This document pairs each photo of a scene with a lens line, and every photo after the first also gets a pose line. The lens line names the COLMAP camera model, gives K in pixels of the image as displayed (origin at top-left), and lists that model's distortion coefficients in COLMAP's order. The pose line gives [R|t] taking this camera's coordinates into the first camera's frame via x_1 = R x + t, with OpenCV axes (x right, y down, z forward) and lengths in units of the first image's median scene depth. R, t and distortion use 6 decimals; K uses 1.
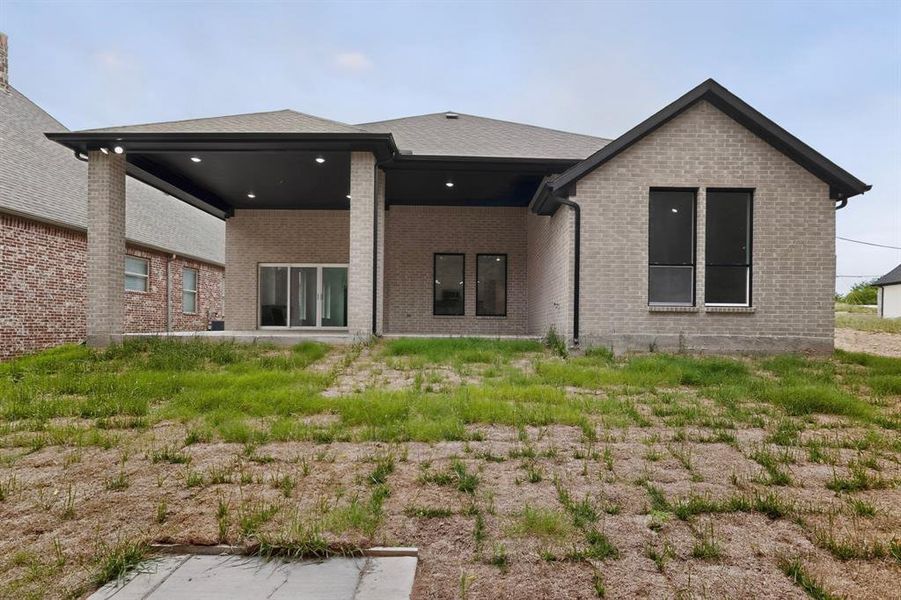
lens RADIAL K [[439.0, 0, 461.0], [0, 439.0, 333.2], [0, 0, 1]] dist [0.000385, -0.000481]
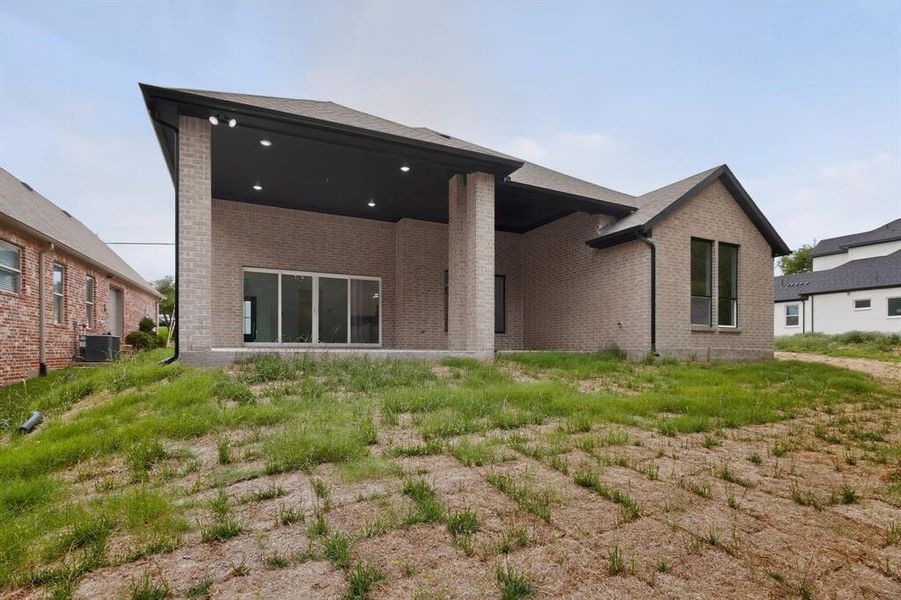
lens RADIAL K [[461.4, 0, 450.3], [0, 461.4, 351.7], [0, 0, 1]] dist [-0.001262, -0.000324]
pose [[0.899282, -0.008161, 0.437293, -0.837125], [0.008015, 0.999966, 0.002179, 0.005836], [-0.437296, 0.001545, 0.899316, 0.063645]]
